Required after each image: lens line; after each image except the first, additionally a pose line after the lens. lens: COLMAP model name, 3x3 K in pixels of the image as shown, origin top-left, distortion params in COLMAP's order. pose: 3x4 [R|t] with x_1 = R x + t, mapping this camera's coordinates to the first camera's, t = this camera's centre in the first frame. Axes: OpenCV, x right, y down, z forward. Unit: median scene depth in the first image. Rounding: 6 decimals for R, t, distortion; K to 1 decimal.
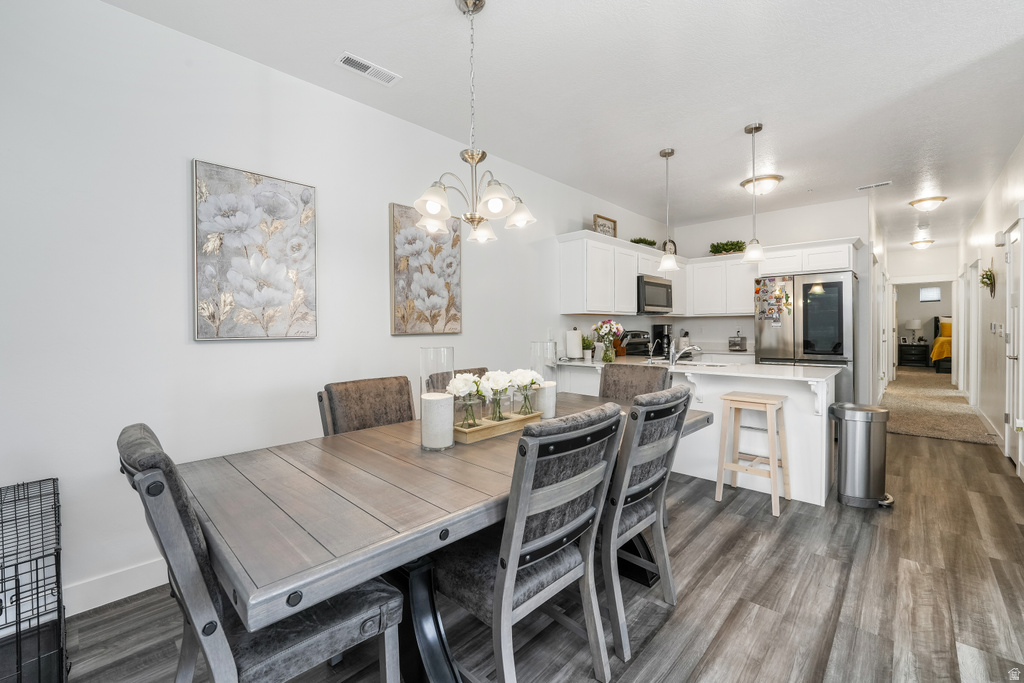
lens RADIAL K [[422.9, 0, 514.7], [0, 422.9, 337.8], [0, 0, 1]] dist [-0.010330, -0.000314]
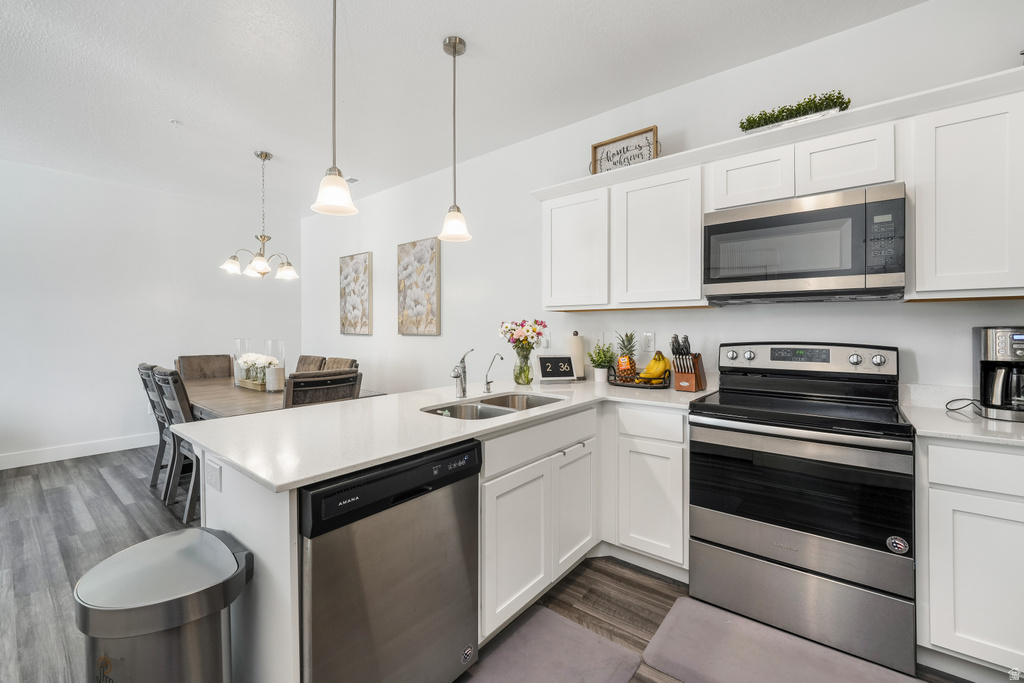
lens RADIAL K [[422.9, 0, 513.3], [0, 422.9, 331.2], [0, 0, 1]] dist [-0.010330, -0.000314]
pose [[0.068255, 0.020070, -0.997466, 0.730144], [-0.019117, 0.999640, 0.018805, -0.032237], [0.997485, 0.017785, 0.068614, 0.780887]]
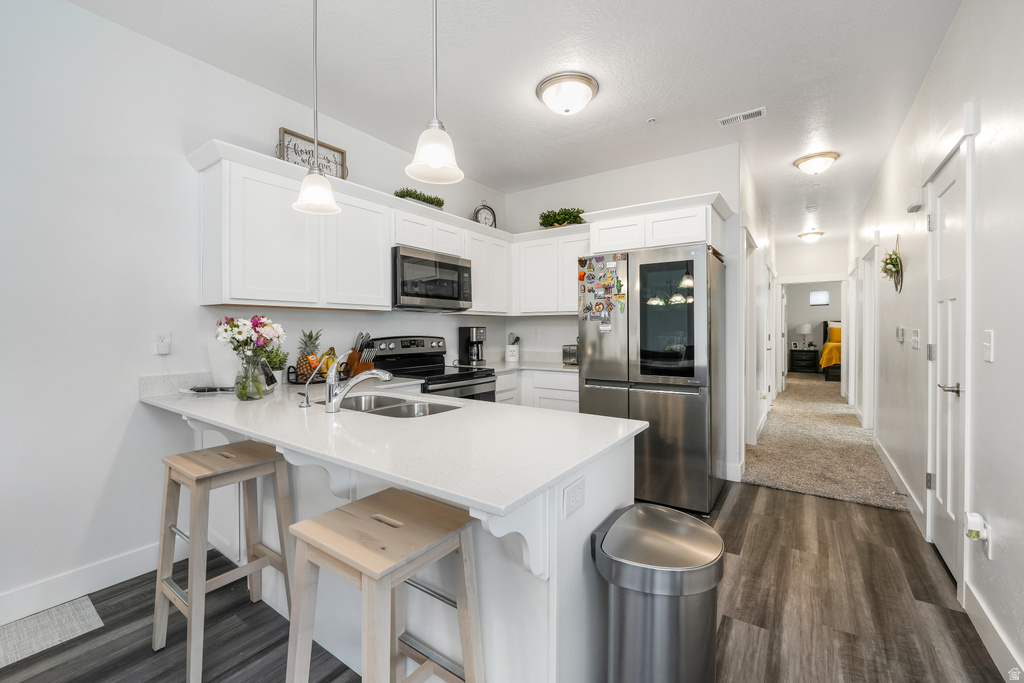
lens RADIAL K [[422.9, 0, 503.4], [0, 422.9, 336.4], [0, 0, 1]] dist [-0.010330, -0.000314]
pose [[0.990660, 0.005493, 0.136246, 0.374886], [-0.004570, 0.999964, -0.007090, -0.012826], [-0.136280, 0.006401, 0.990650, 0.376547]]
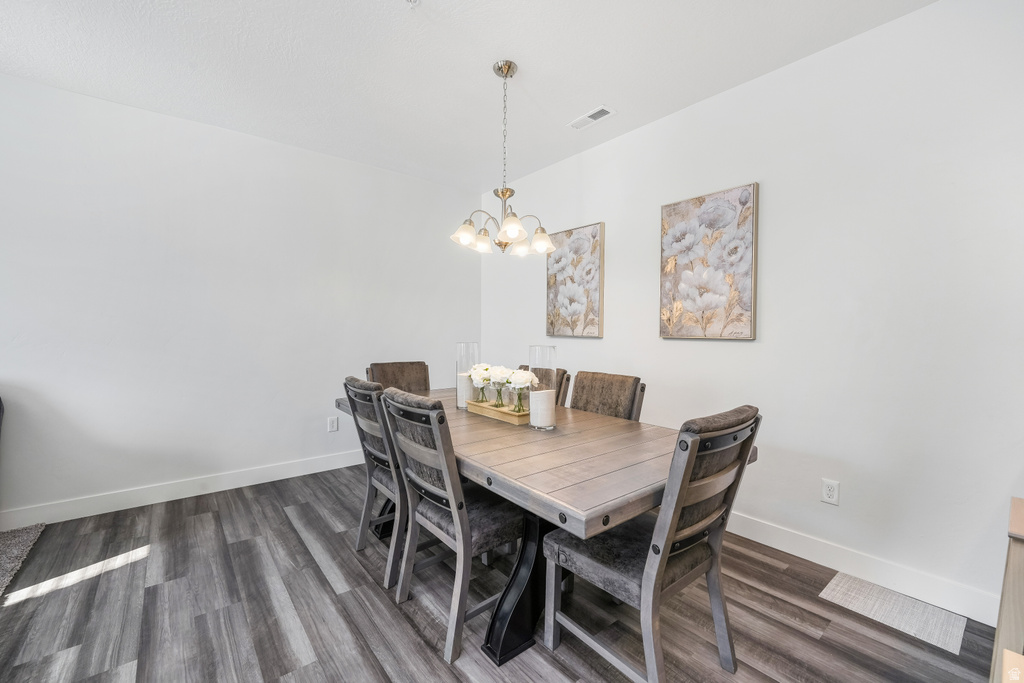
lens RADIAL K [[422.9, 0, 510.4], [0, 422.9, 333.0], [0, 0, 1]] dist [-0.010330, -0.000314]
pose [[-0.145789, 0.019184, -0.989130, 0.505914], [-0.022850, 0.999480, 0.022753, -0.021979], [0.989052, 0.025919, -0.145274, 0.531254]]
